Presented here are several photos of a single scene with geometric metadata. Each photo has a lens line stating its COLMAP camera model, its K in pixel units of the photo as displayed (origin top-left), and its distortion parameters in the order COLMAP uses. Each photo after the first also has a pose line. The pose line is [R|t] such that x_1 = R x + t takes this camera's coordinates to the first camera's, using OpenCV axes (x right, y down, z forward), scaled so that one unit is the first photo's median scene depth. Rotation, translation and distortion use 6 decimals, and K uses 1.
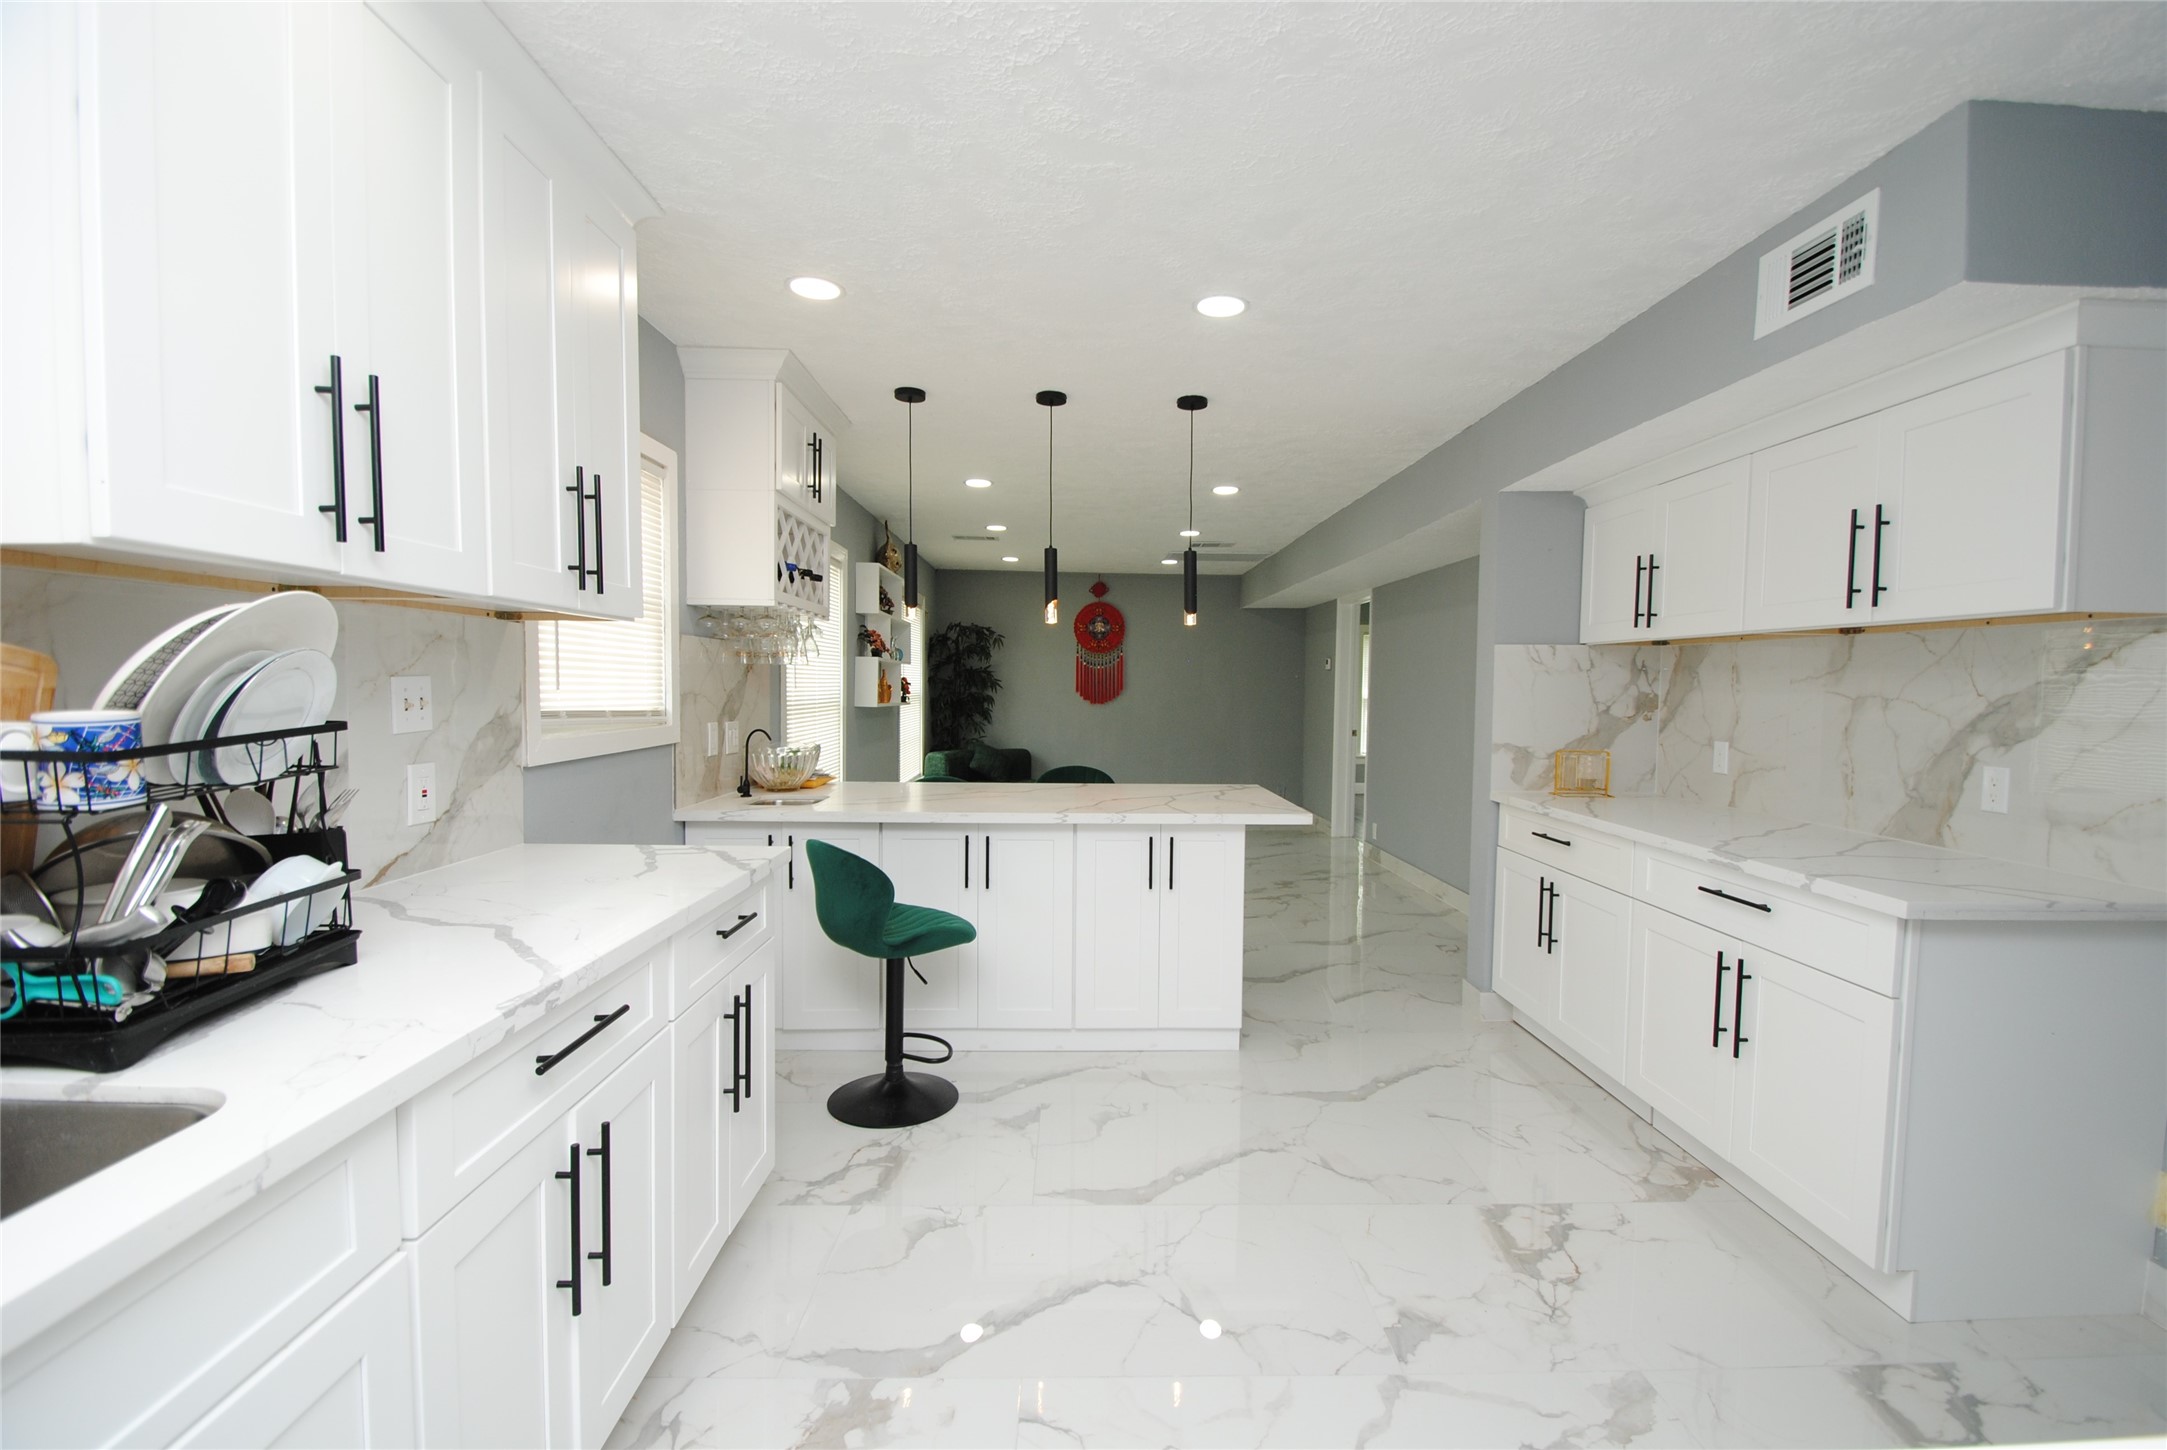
lens RADIAL K [[952.5, 0, 1090.2], [0, 952.5, 737.7], [0, 0, 1]] dist [0.008100, -0.012071]
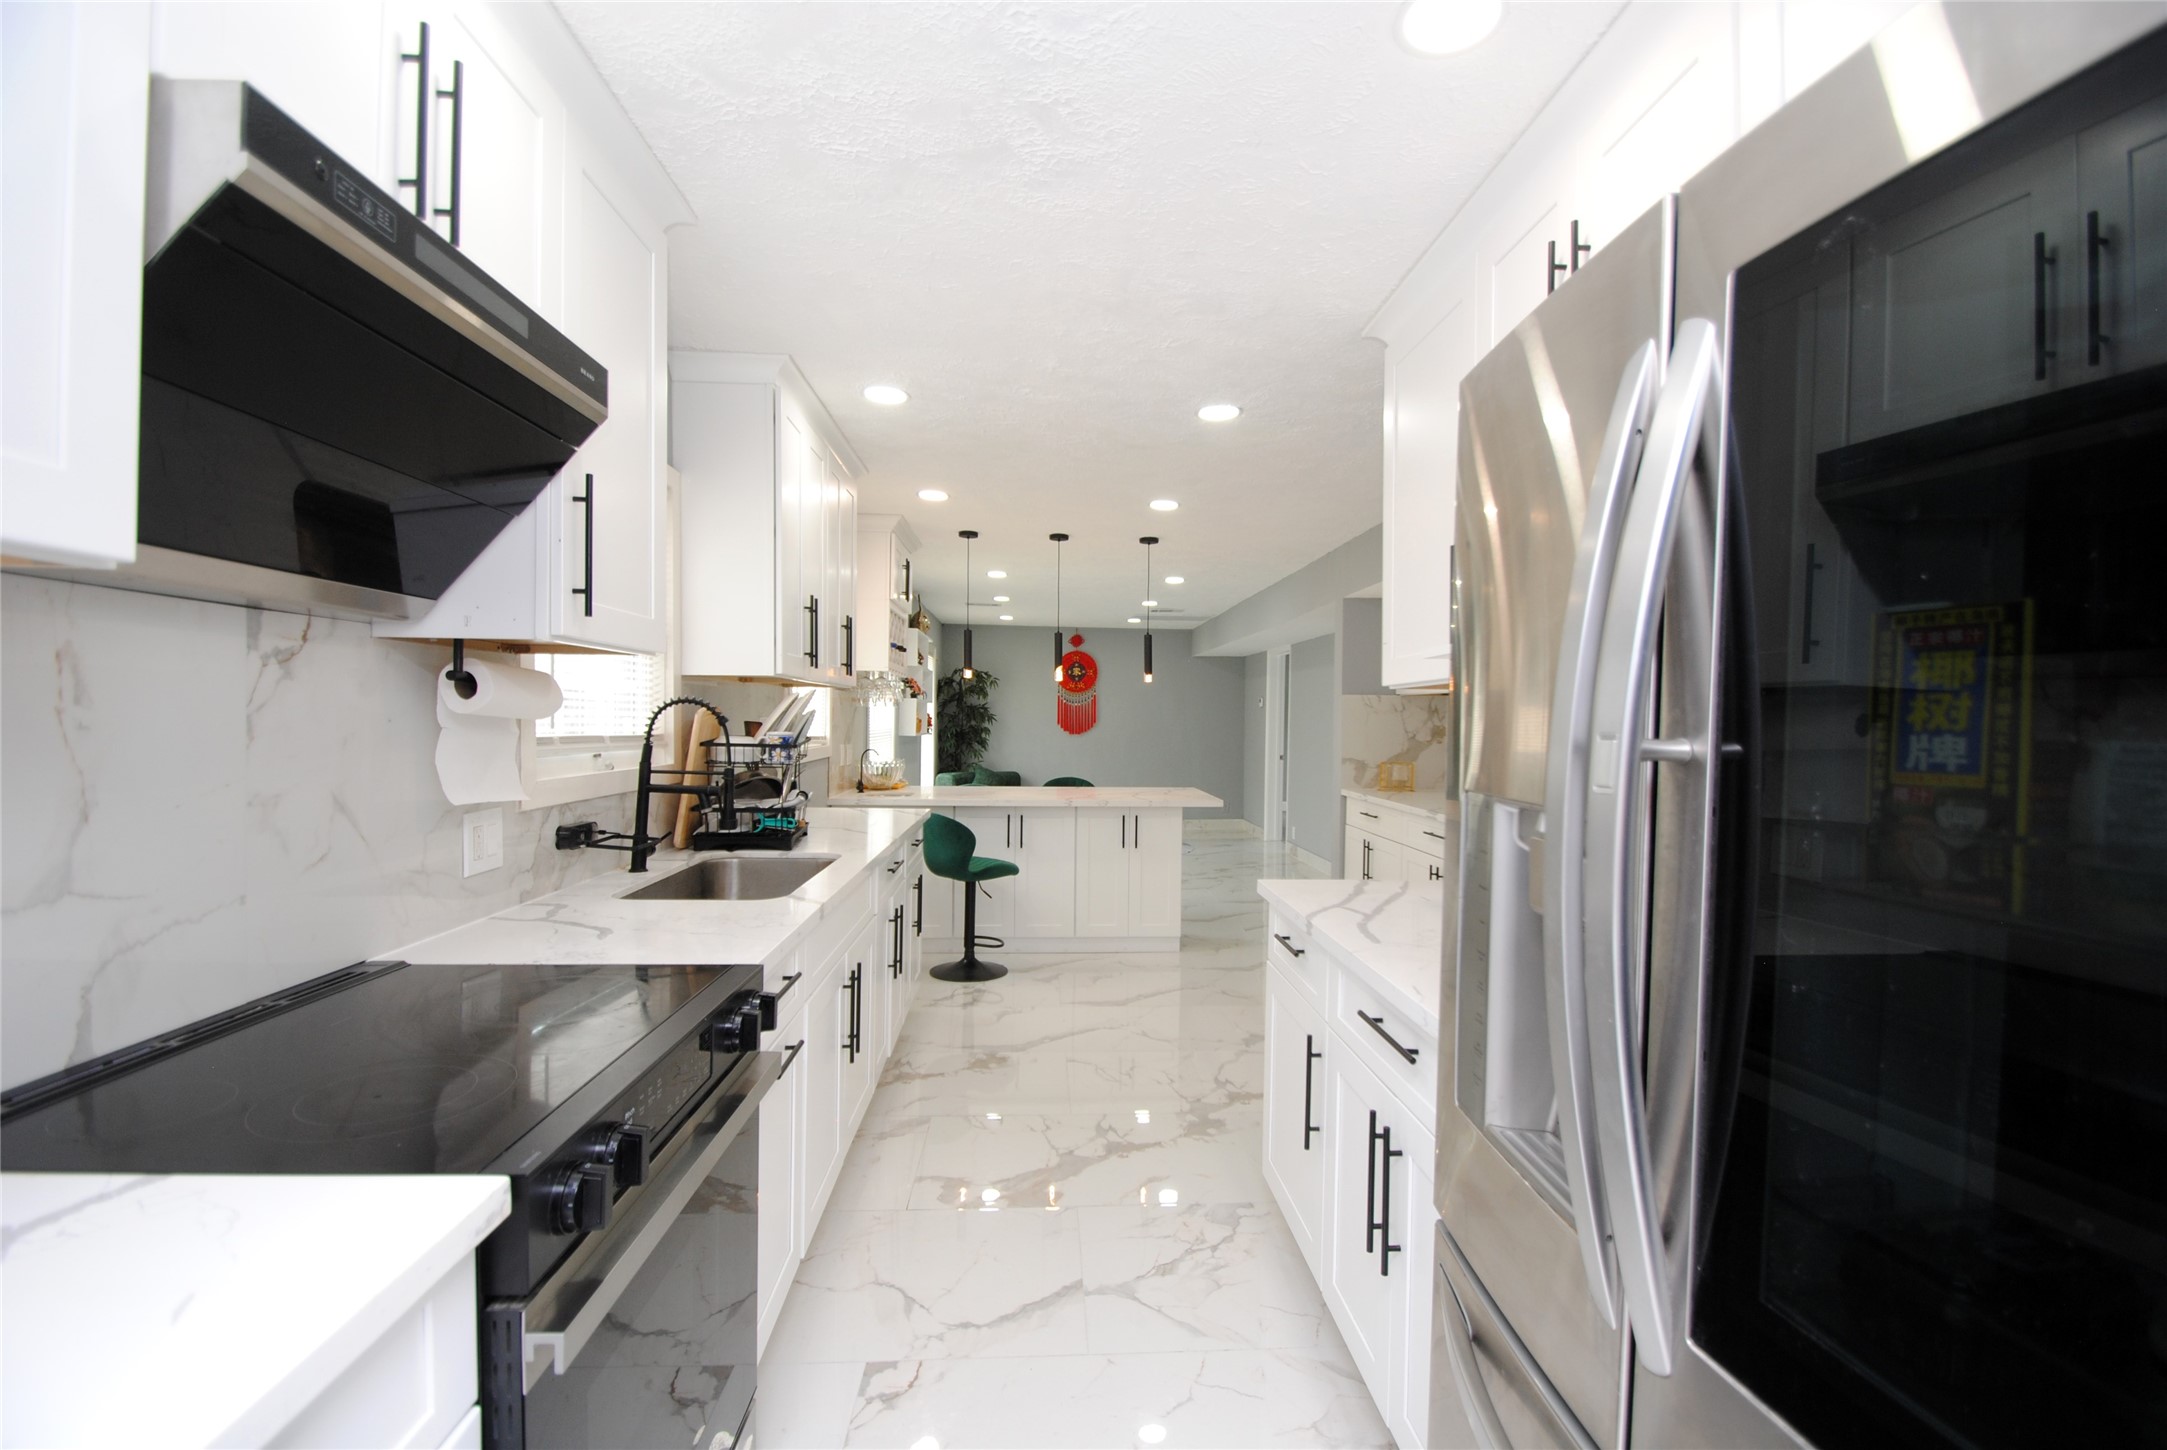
lens RADIAL K [[952.5, 0, 1096.0], [0, 952.5, 734.7], [0, 0, 1]] dist [0.008100, -0.012071]
pose [[0.999024, 0.000466, 0.044180, -0.057218], [0.001160, 0.999323, -0.036763, 0.029184], [-0.044167, 0.036778, 0.998347, -0.643210]]
